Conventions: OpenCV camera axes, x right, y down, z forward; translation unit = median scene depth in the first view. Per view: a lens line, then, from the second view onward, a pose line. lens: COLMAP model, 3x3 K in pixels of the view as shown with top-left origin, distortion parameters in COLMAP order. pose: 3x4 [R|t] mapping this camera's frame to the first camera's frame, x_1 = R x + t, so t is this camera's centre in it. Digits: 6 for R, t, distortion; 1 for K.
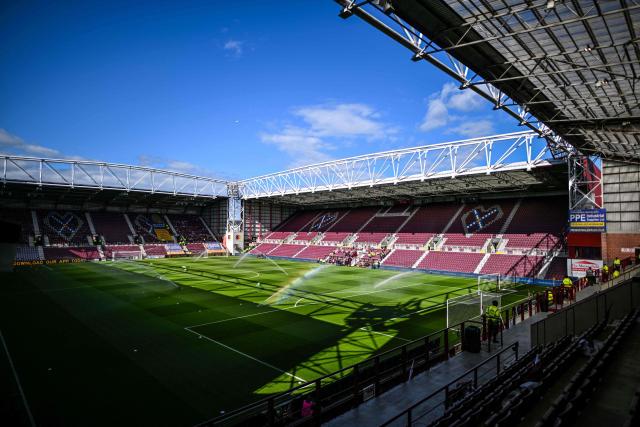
lens RADIAL K [[363.7, 0, 319.9], [0, 363.7, 218.2], [0, 0, 1]] dist [-0.003540, 0.000690]
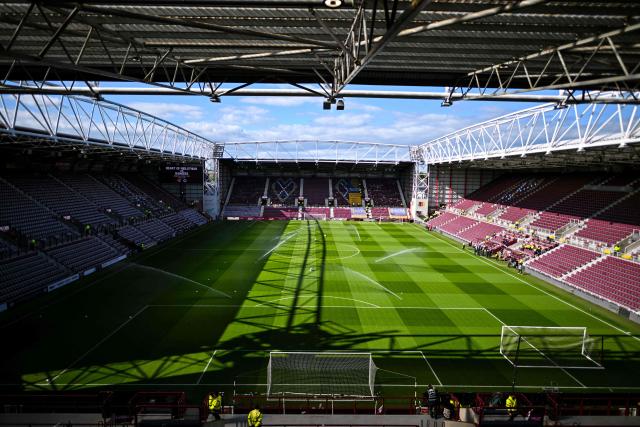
lens RADIAL K [[363.7, 0, 318.7], [0, 363.7, 211.0], [0, 0, 1]] dist [-0.003540, 0.000690]
pose [[0.725553, 0.072380, -0.684350, 0.240730], [0.014014, 0.992693, 0.119849, -0.049144], [0.688024, -0.096547, 0.719237, 0.123362]]
